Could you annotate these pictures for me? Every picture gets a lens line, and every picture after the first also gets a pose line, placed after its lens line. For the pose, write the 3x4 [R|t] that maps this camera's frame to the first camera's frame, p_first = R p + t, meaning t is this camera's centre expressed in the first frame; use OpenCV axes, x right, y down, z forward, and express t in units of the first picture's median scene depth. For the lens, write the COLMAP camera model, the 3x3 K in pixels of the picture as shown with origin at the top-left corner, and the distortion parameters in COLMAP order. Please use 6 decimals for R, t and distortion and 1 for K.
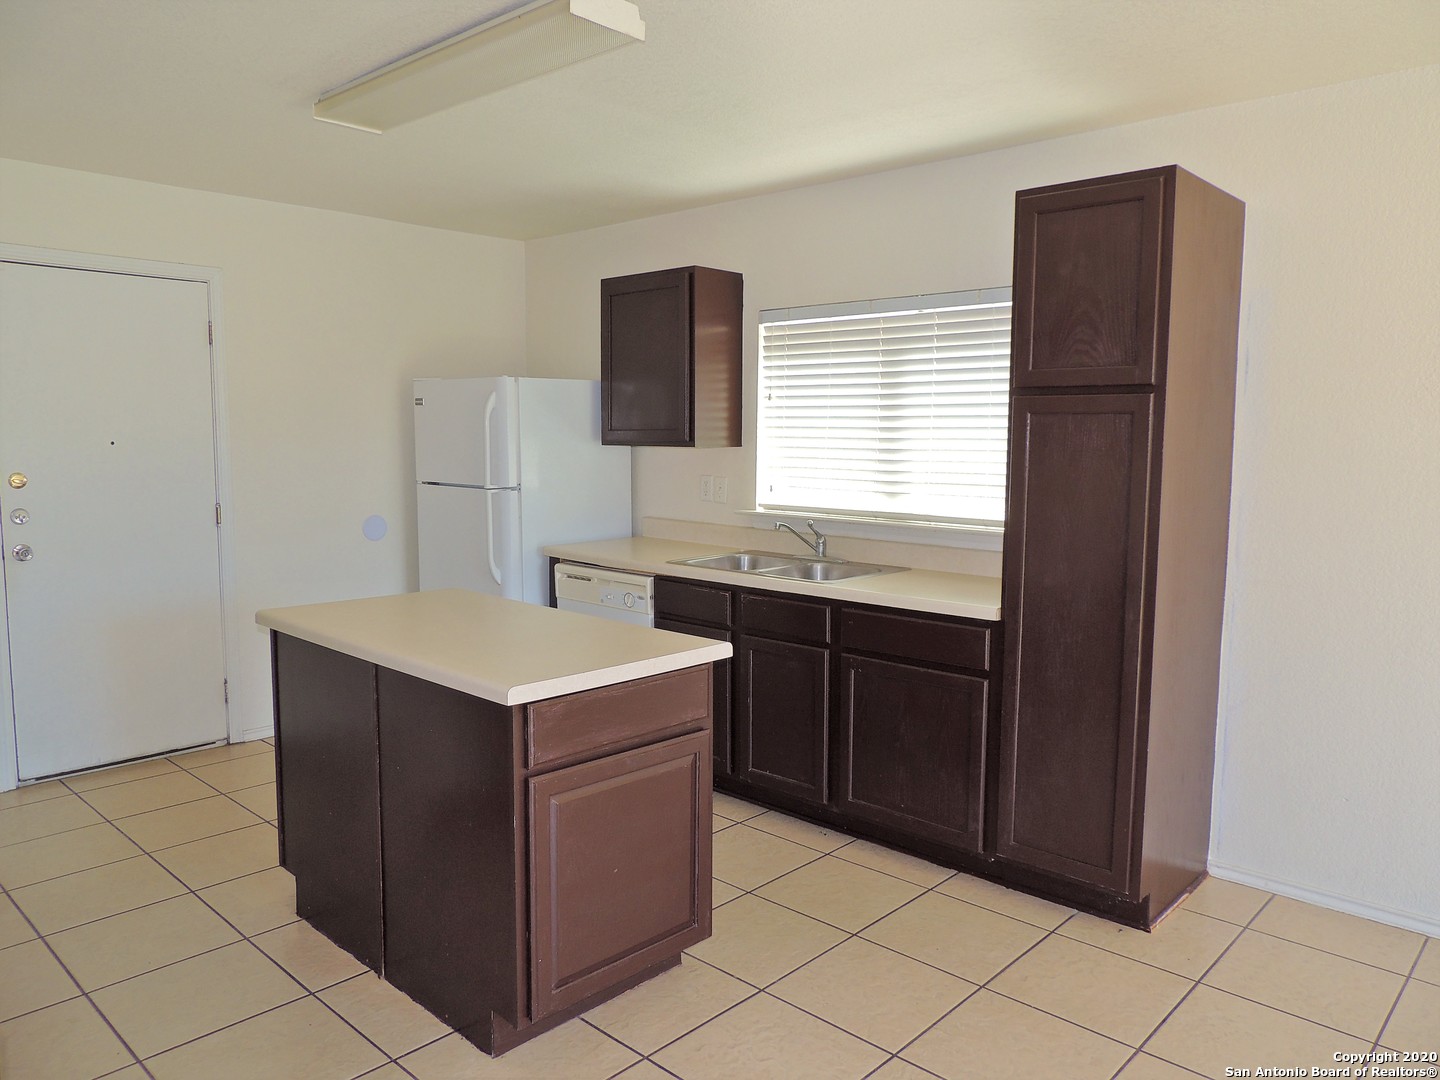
lens RADIAL K [[1029.2, 0, 727.2], [0, 1029.2, 541.4], [0, 0, 1]] dist [-0.021876, 0.005732]
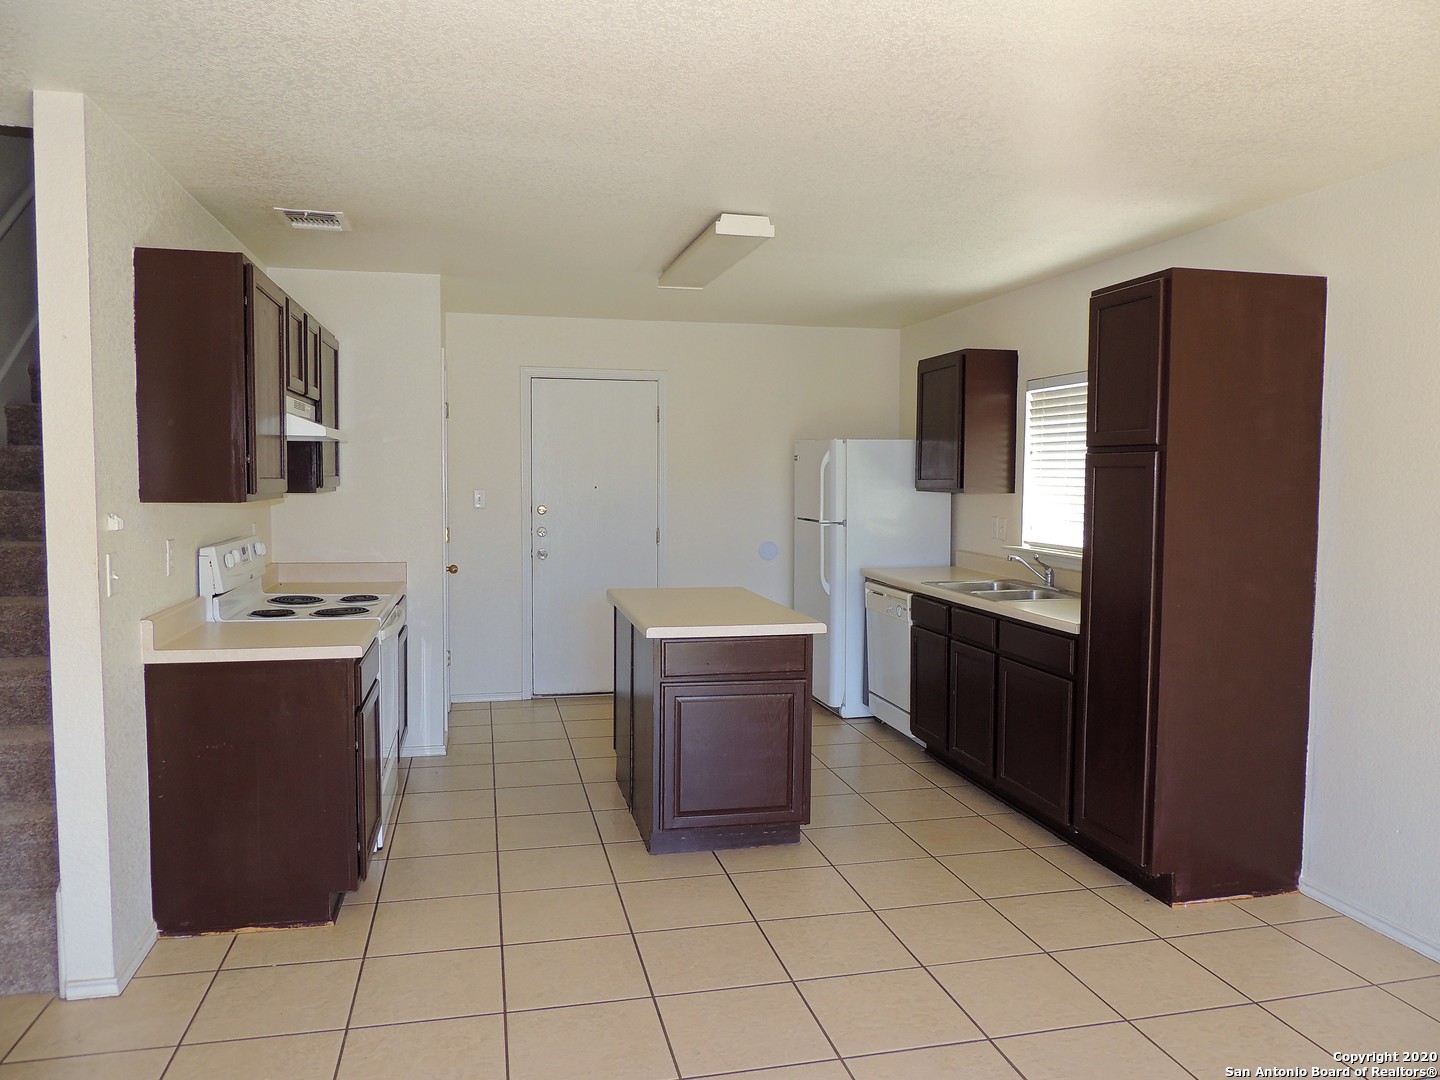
lens RADIAL K [[1029.2, 0, 727.2], [0, 1029.2, 541.4], [0, 0, 1]] dist [-0.021876, 0.005732]
pose [[0.833845, 0.032872, -0.551019, 0.405274], [-0.055985, 0.998114, -0.025176, 0.013471], [0.549153, 0.051842, 0.834113, -0.184758]]
